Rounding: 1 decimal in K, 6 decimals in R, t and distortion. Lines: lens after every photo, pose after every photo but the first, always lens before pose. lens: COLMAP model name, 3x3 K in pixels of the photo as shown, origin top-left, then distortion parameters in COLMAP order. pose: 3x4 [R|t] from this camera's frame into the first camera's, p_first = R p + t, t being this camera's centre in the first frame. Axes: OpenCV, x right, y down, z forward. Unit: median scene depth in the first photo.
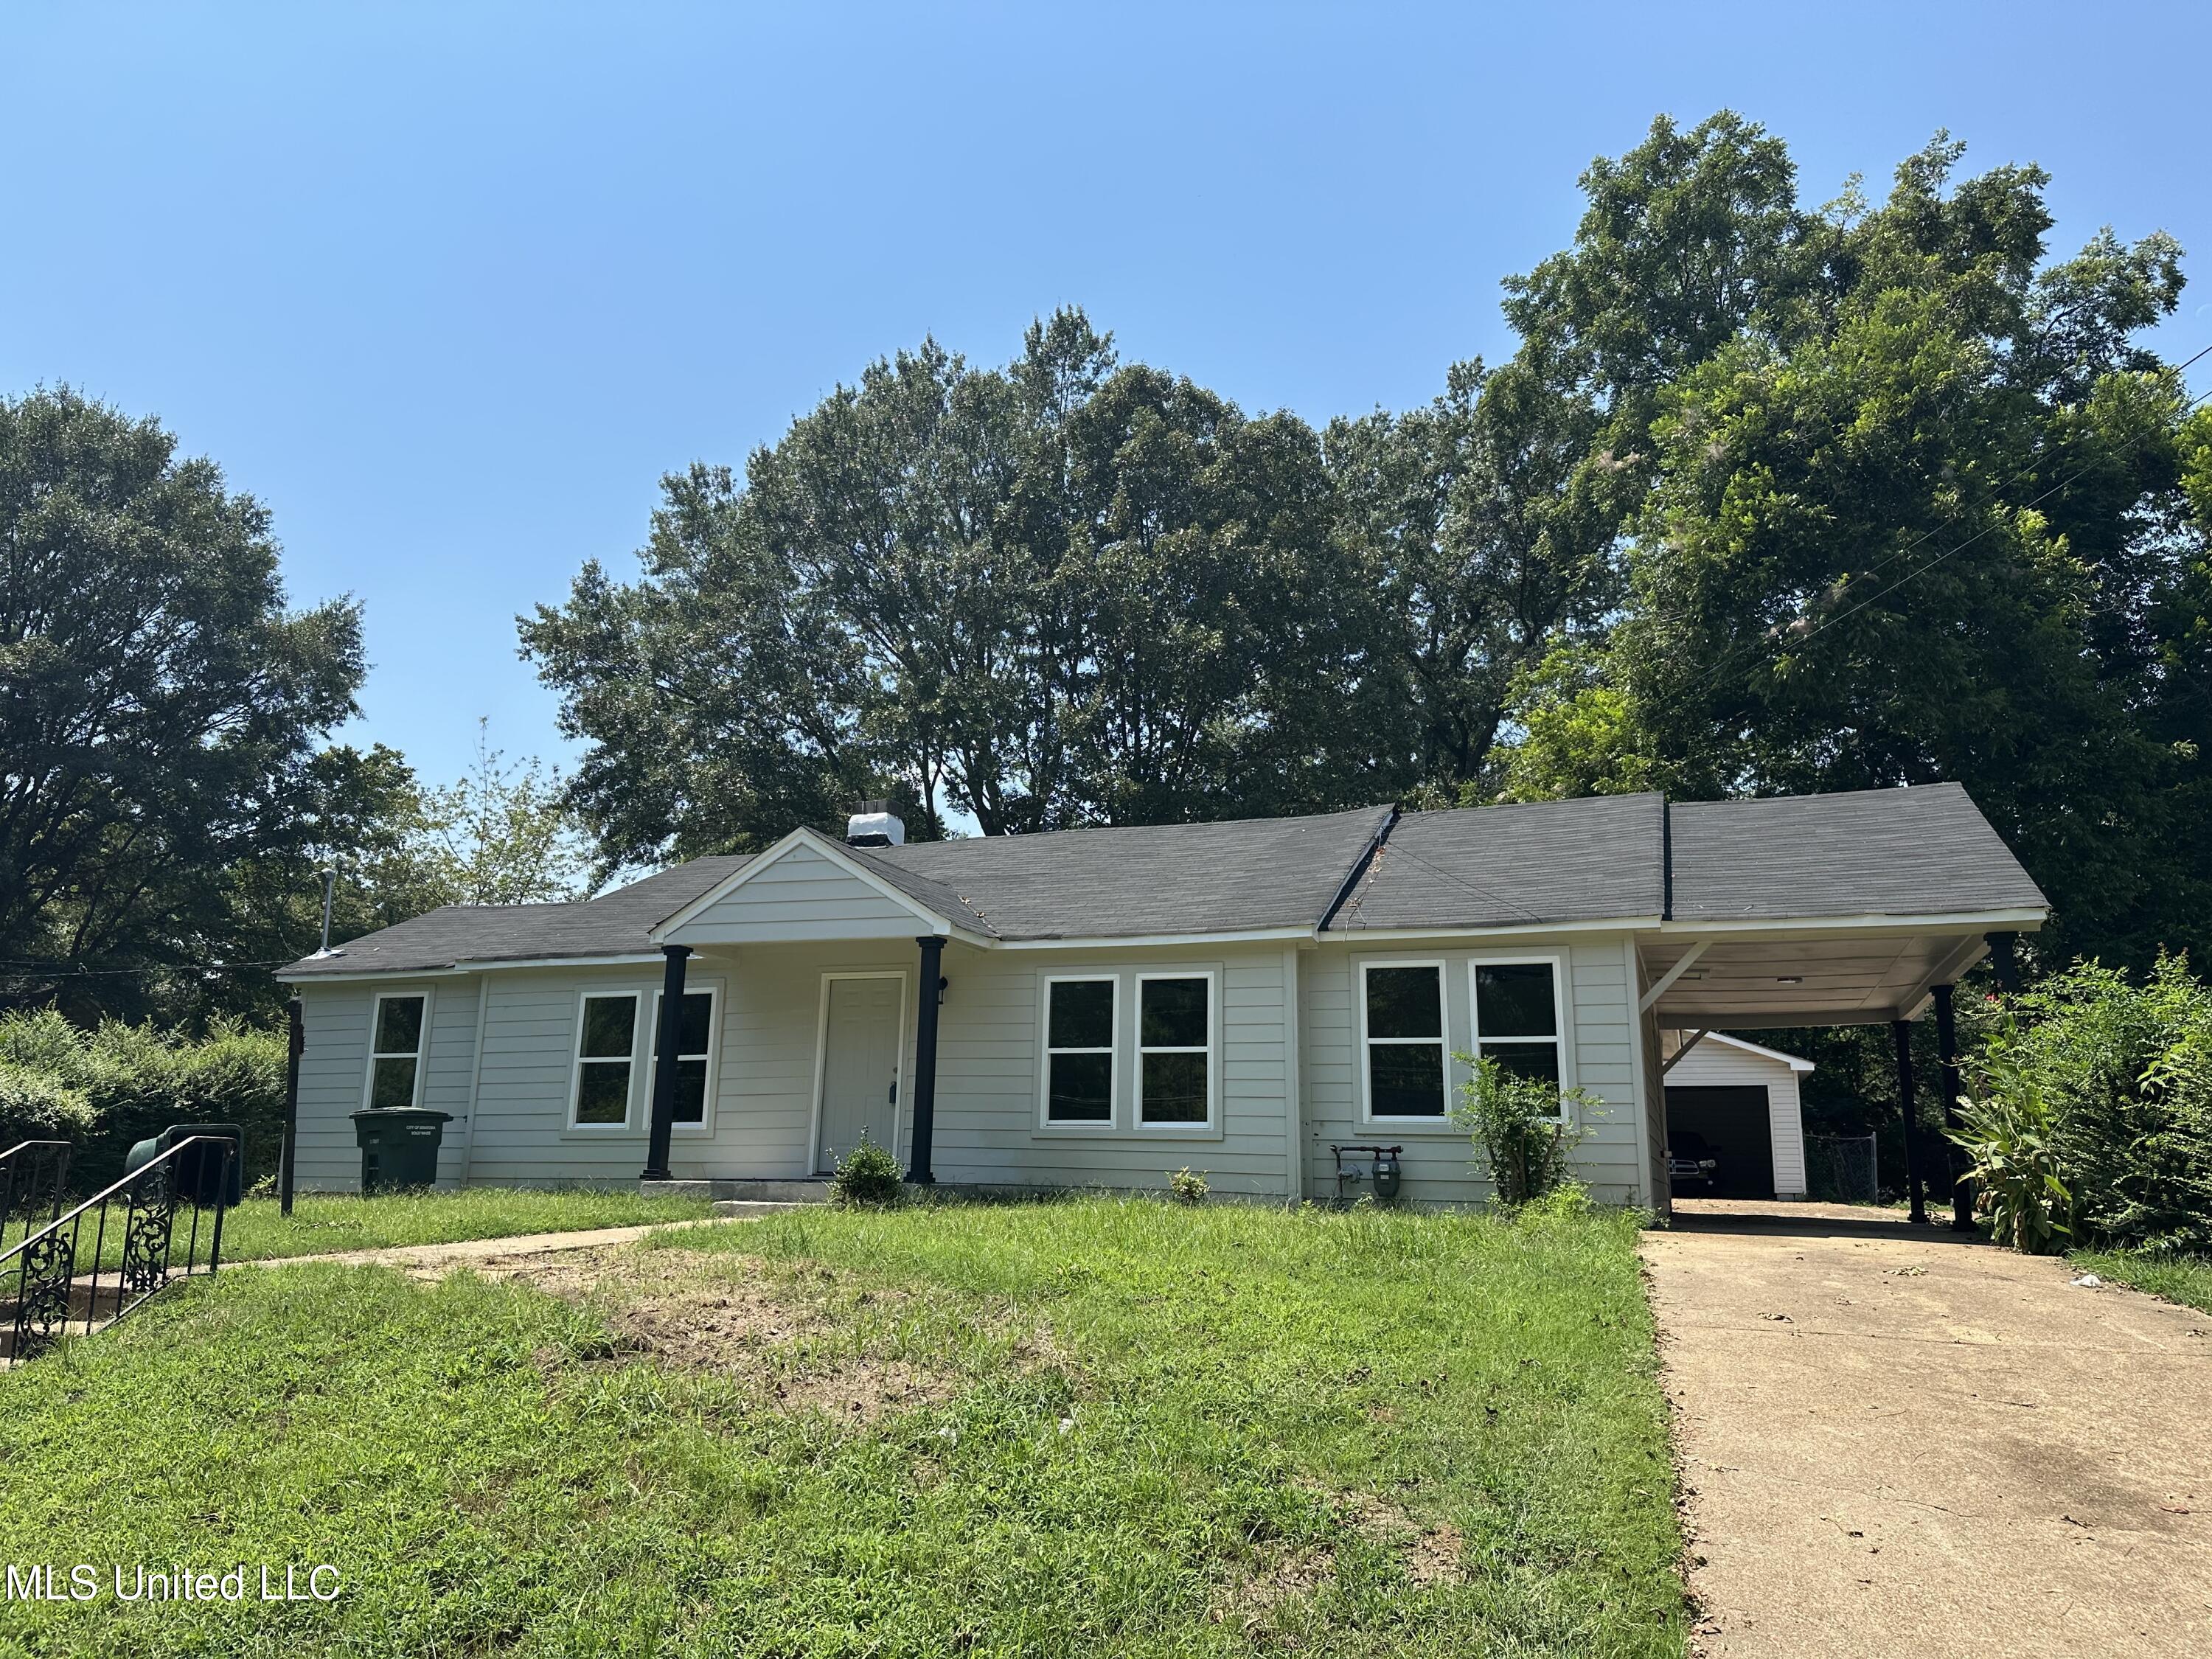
lens RADIAL K [[1535.9, 0, 1039.6], [0, 1535.9, 822.0], [0, 0, 1]] dist [-0.024916, 0.002357]
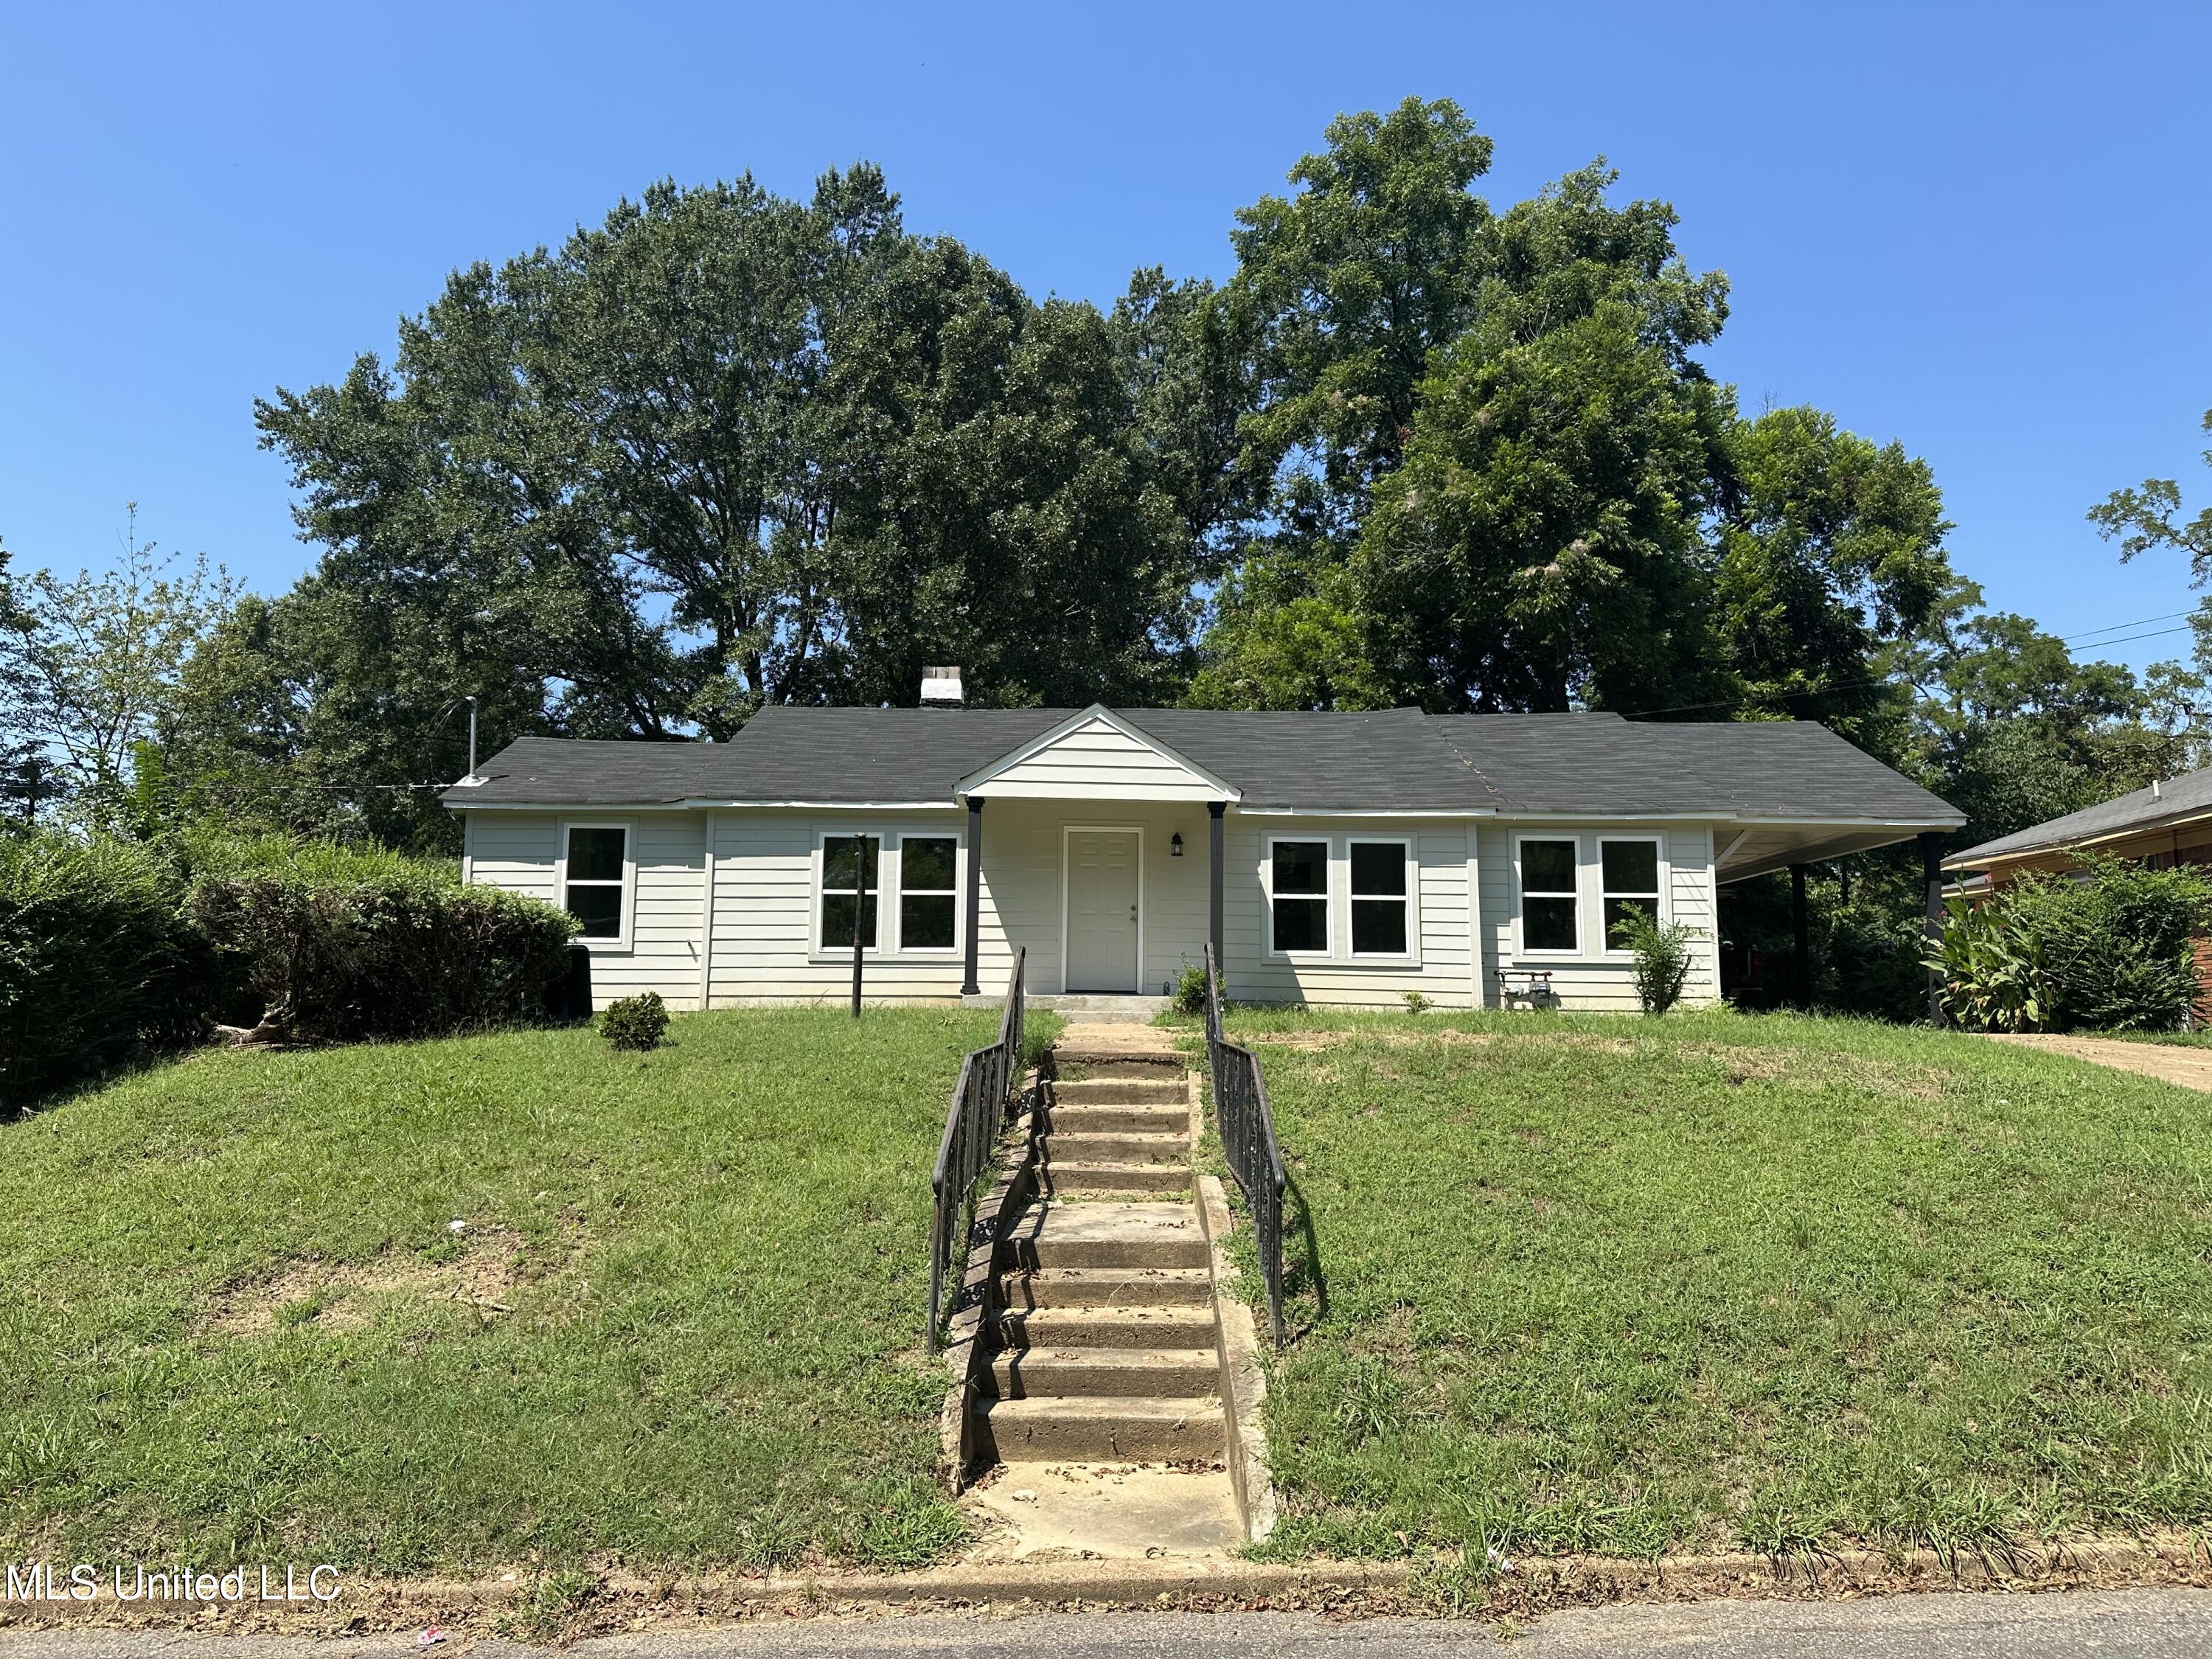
lens RADIAL K [[1508.3, 0, 1100.7], [0, 1508.3, 845.3], [0, 0, 1]] dist [0.005546, -0.002563]
pose [[0.922230, 0.029830, 0.385489, -0.282101], [-0.073887, 0.992242, 0.099983, -0.001669], [-0.379516, -0.120690, 0.917279, -0.028950]]
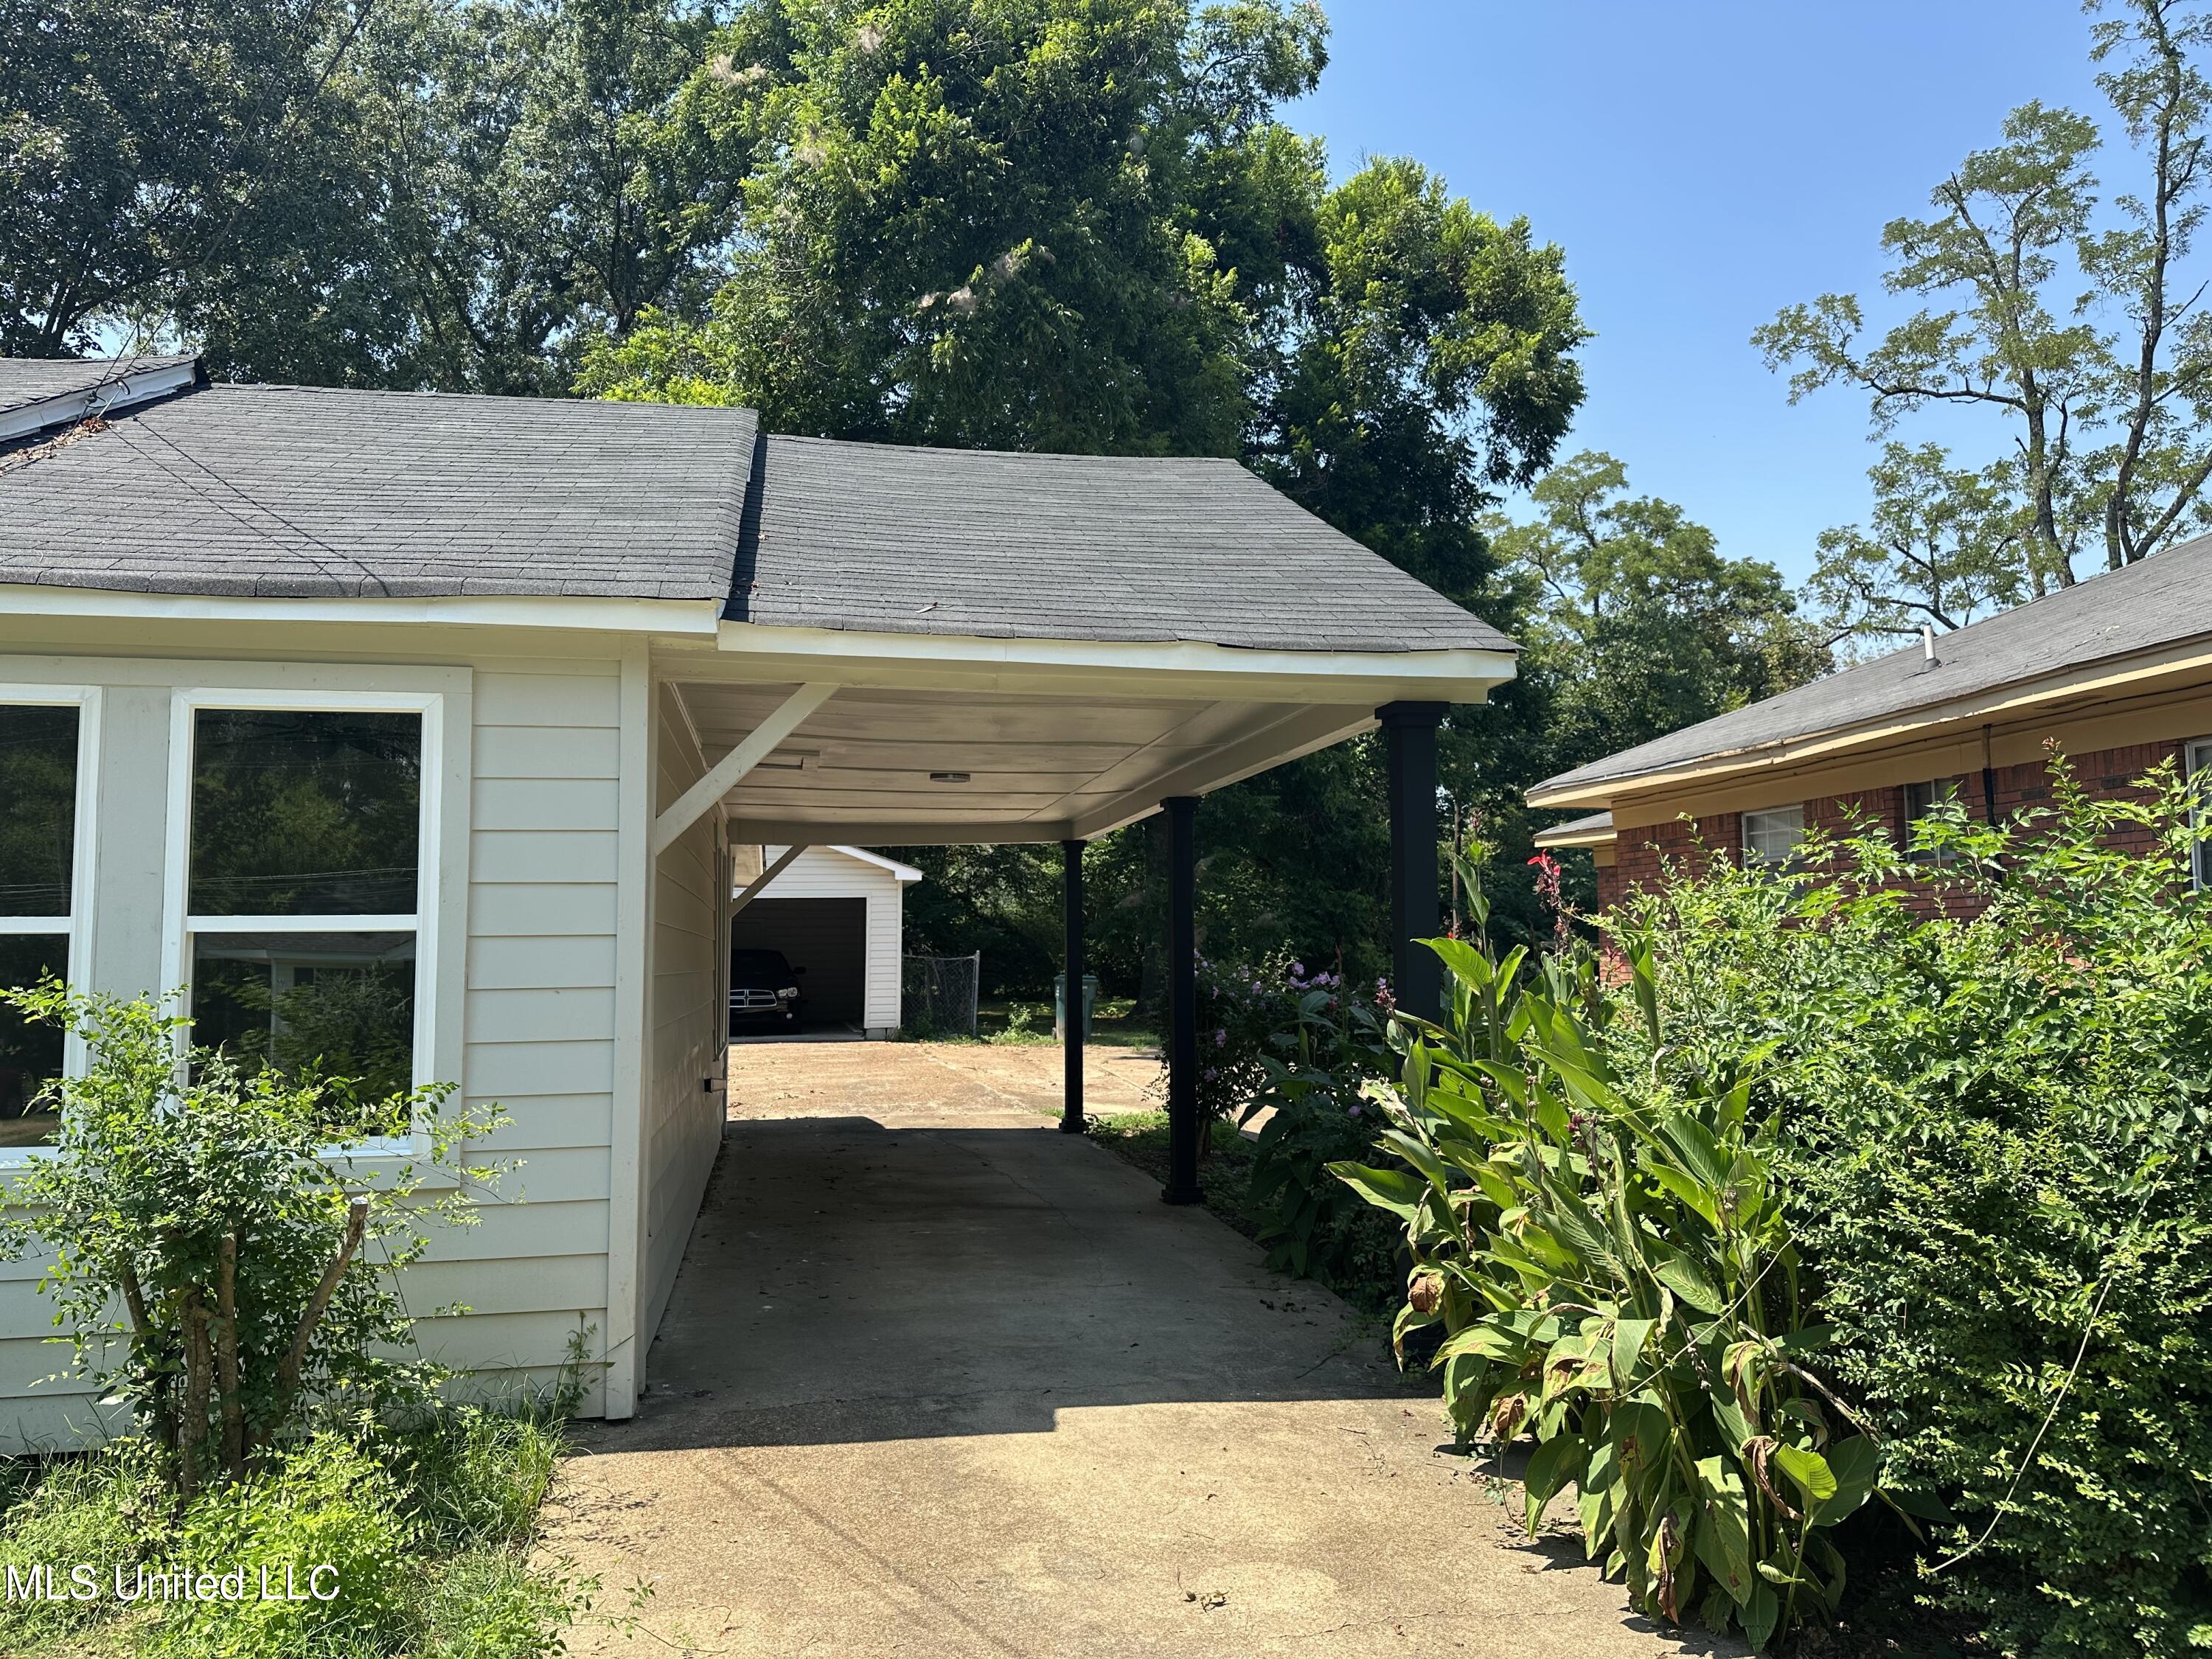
lens RADIAL K [[1544.7, 0, 1102.2], [0, 1544.7, 837.8], [0, 0, 1]] dist [0.106167, -0.150336]
pose [[0.823285, 0.011471, 0.567513, 0.109663], [-0.100294, 0.987005, 0.125547, 0.024979], [-0.558698, -0.160279, 0.813737, 0.257306]]
